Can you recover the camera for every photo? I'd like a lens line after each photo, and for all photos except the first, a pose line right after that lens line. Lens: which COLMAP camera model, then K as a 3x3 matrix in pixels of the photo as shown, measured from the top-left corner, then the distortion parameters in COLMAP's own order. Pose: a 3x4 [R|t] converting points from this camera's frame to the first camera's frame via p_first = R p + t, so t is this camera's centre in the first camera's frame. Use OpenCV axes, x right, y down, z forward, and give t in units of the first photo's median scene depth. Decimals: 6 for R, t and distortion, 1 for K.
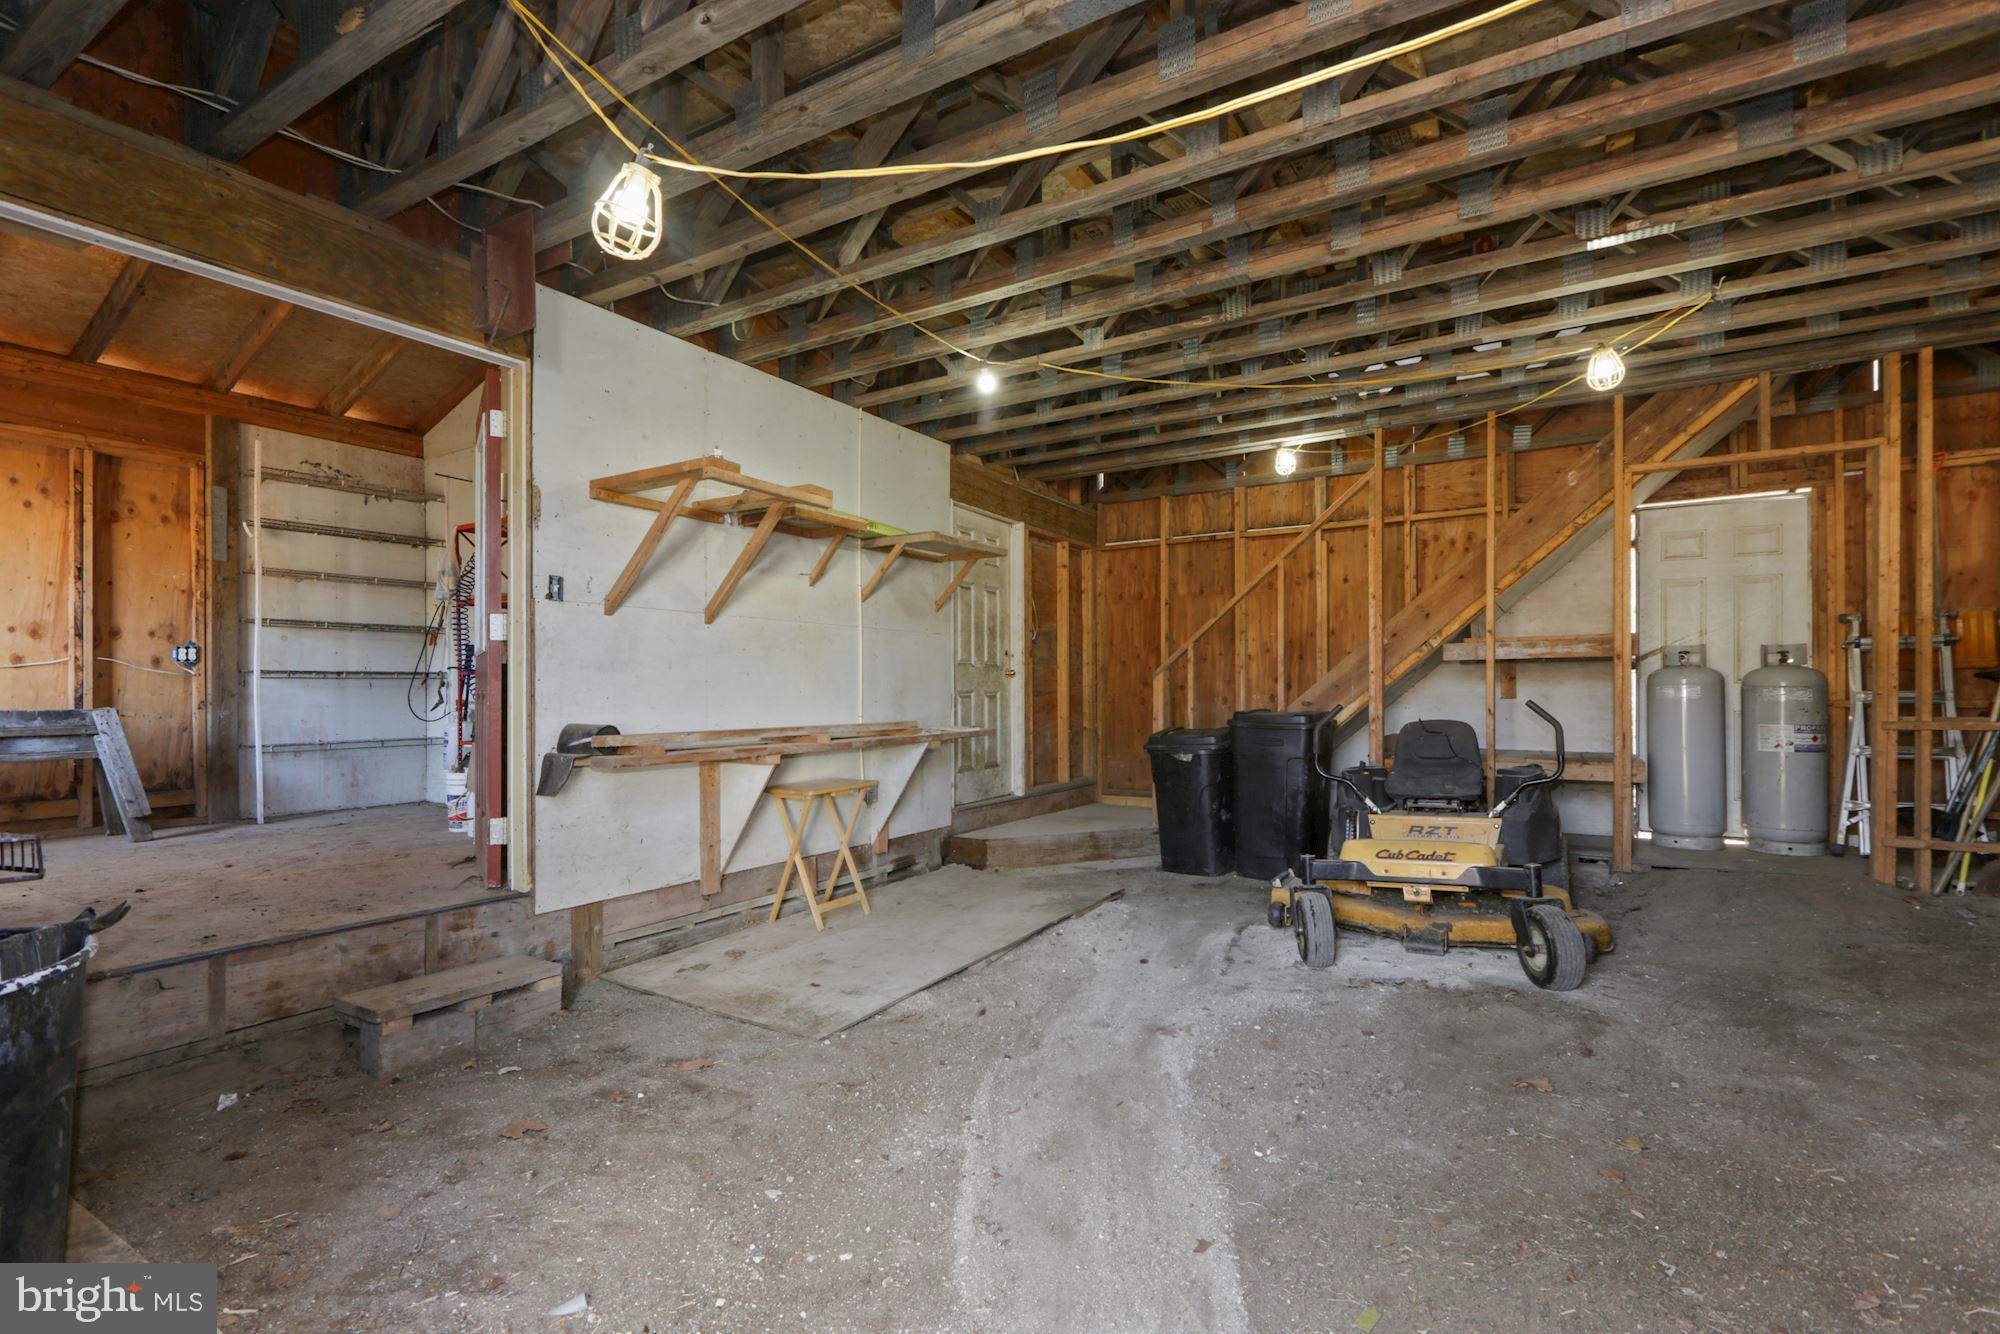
lens RADIAL K [[911.7, 0, 991.2], [0, 911.7, 685.1], [0, 0, 1]] dist [0.000662, 0.000263]
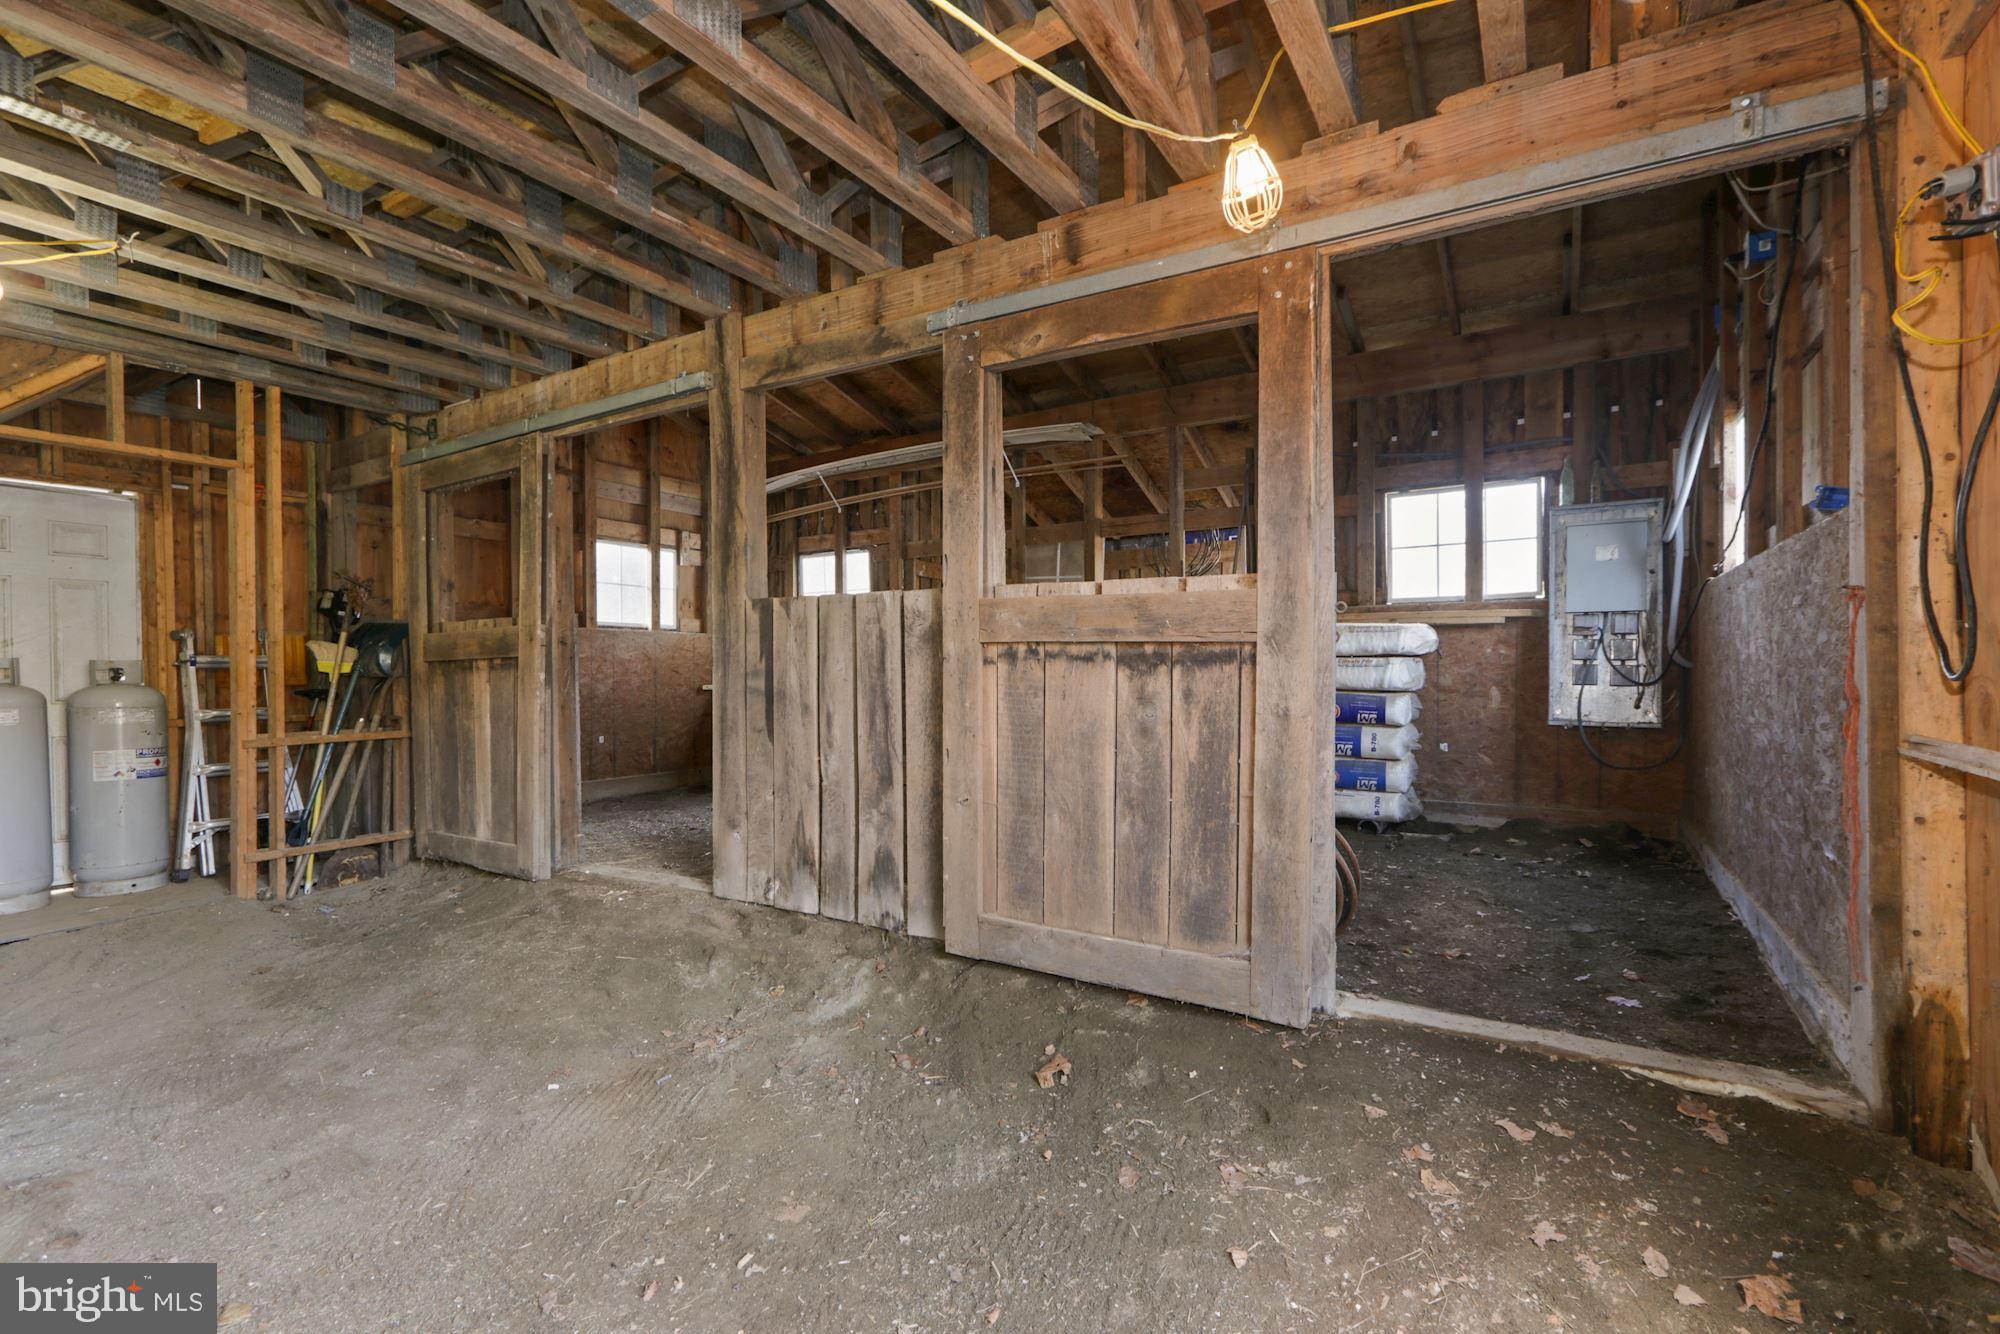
lens RADIAL K [[911.7, 0, 991.2], [0, 911.7, 685.1], [0, 0, 1]] dist [0.000662, 0.000263]
pose [[0.006965, -0.005622, 0.999960, -0.032943], [0.016592, 0.999847, 0.005506, -0.013545], [-0.999838, 0.016553, 0.007057, 0.159268]]
